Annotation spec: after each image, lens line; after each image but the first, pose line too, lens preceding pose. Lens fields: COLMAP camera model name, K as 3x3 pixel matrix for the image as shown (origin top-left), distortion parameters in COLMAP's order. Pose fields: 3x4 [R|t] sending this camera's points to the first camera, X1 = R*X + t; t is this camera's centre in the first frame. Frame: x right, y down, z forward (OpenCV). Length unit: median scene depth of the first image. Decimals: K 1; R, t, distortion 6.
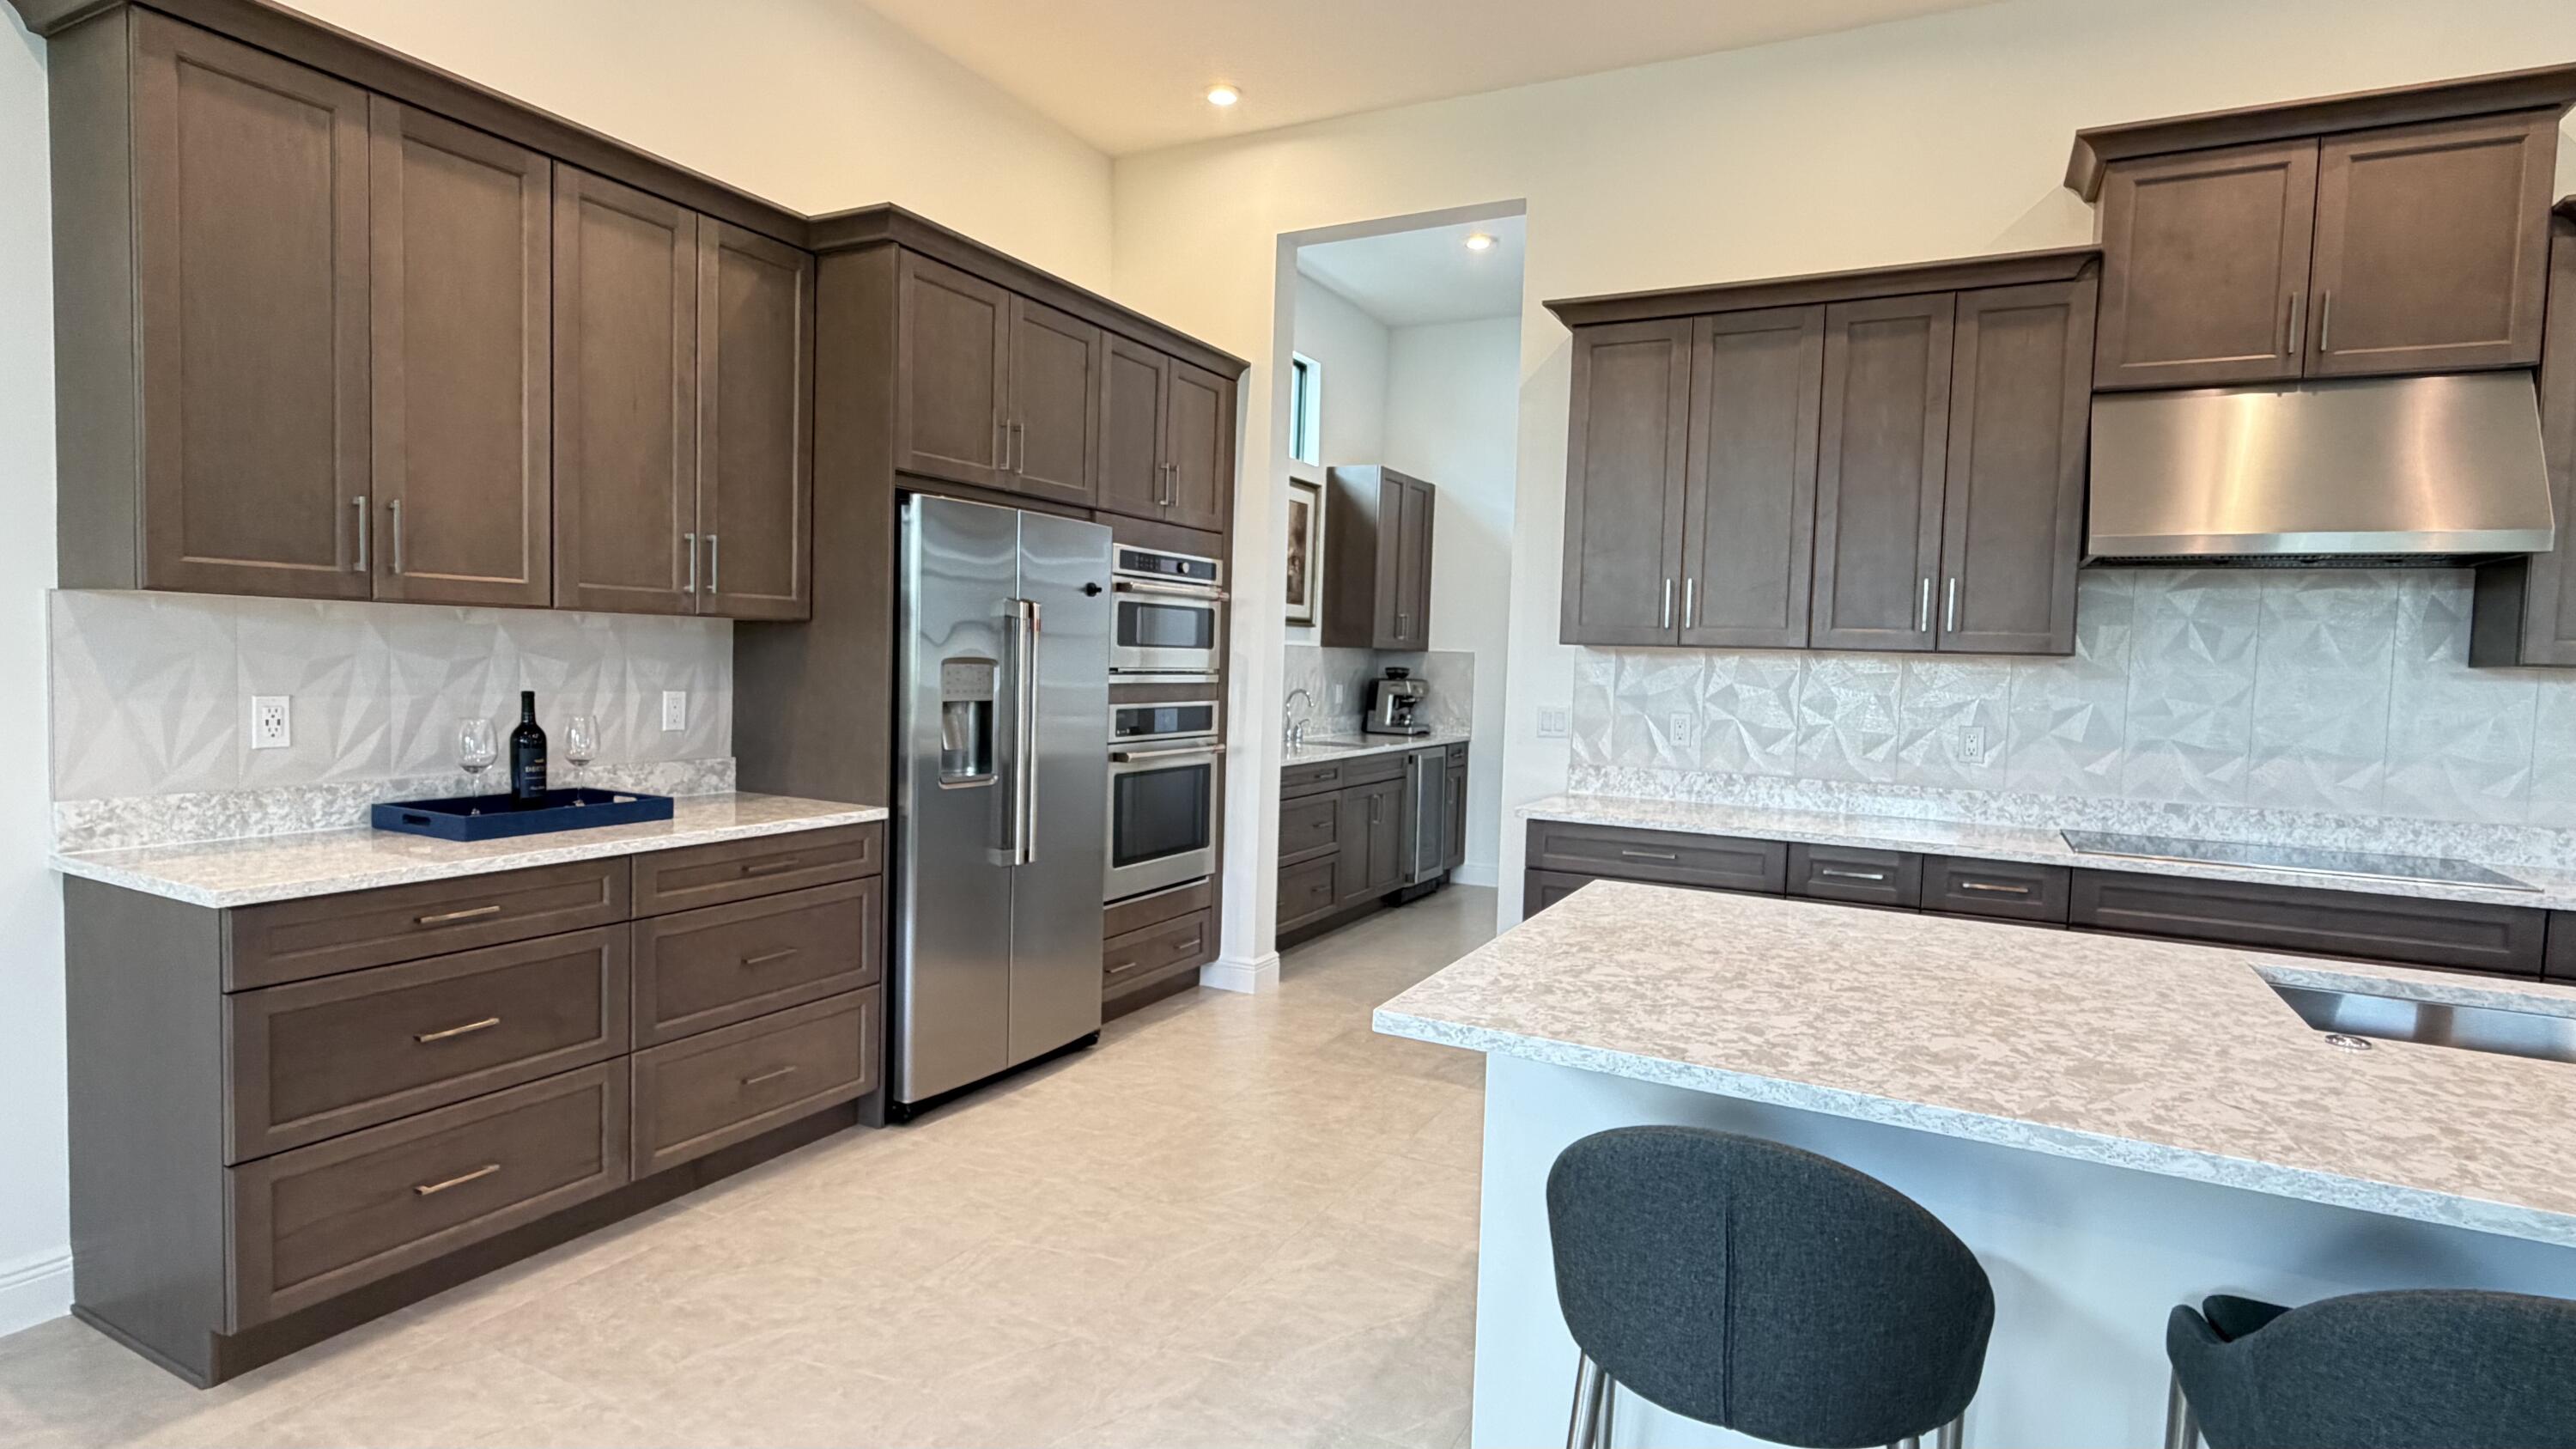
lens RADIAL K [[1311.9, 0, 1283.4], [0, 1311.9, 733.4], [0, 0, 1]] dist [0.045851, -0.003176]
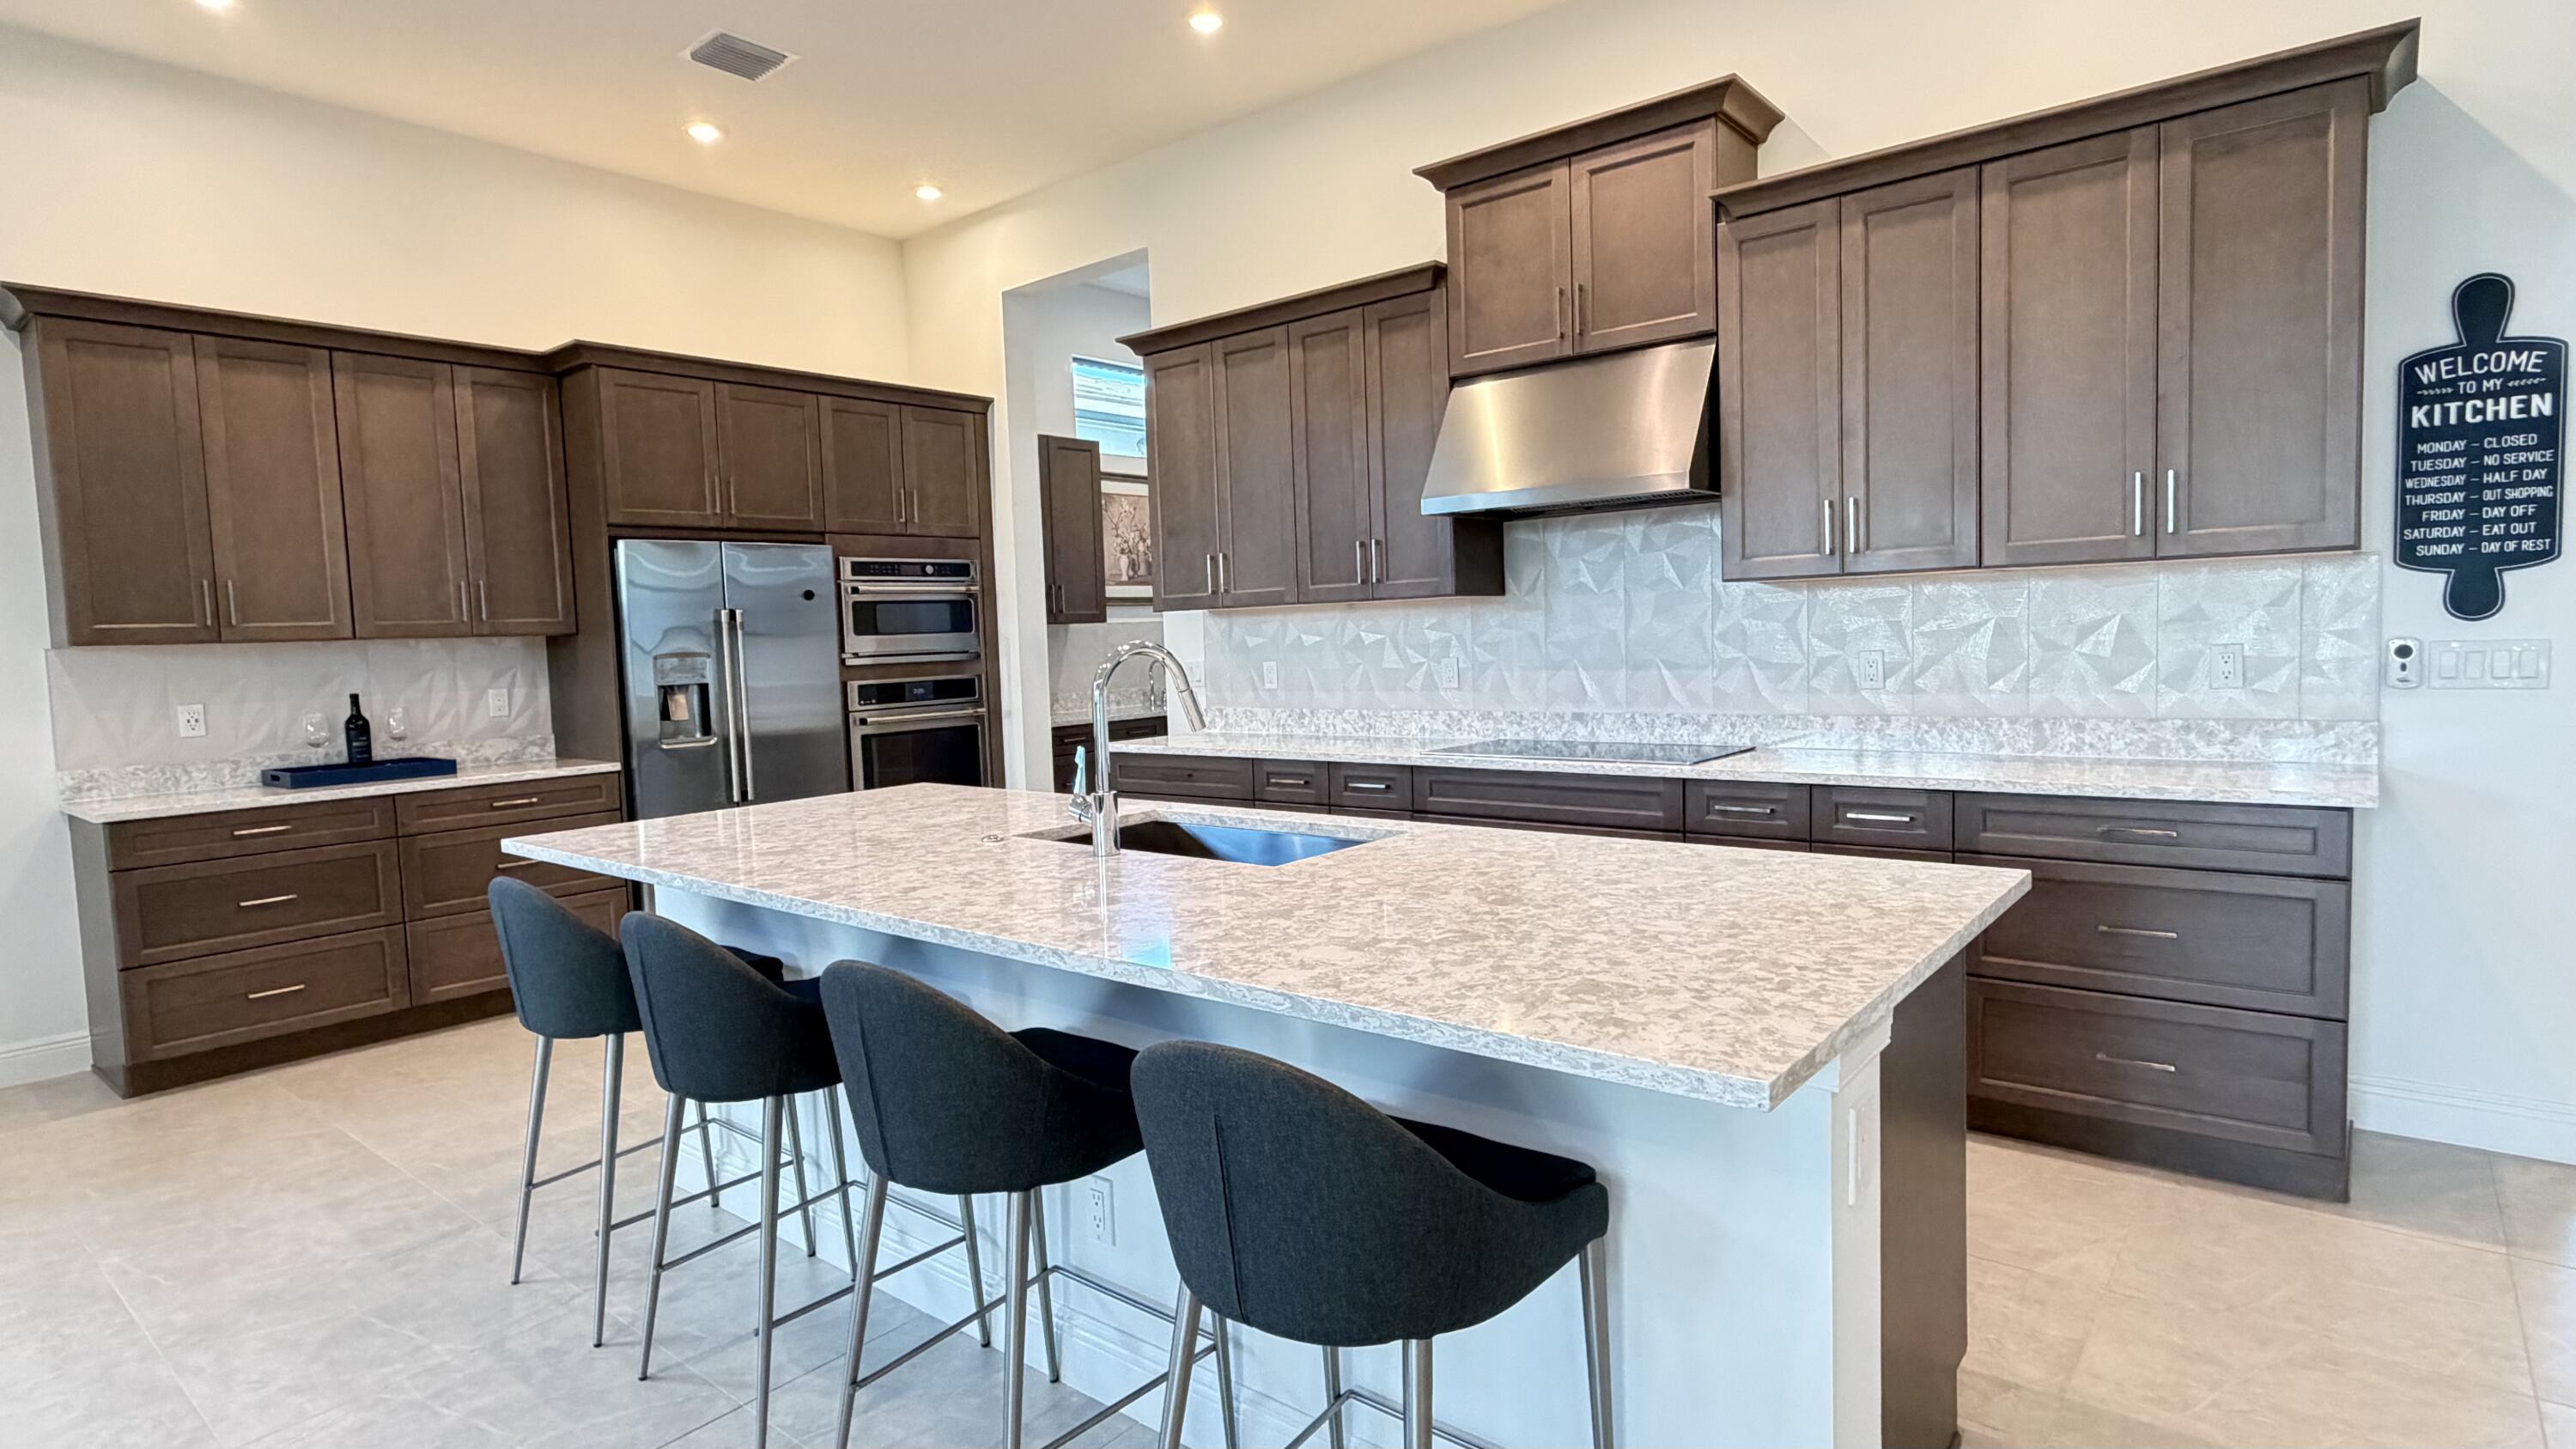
lens RADIAL K [[1311.9, 0, 1225.7], [0, 1311.9, 745.2], [0, 0, 1]] dist [0.045851, -0.003176]
pose [[0.969363, -0.046396, -0.241213, 0.677559], [0.053463, 0.998309, 0.022832, 0.039788], [0.239745, -0.035029, 0.970204, -0.229156]]
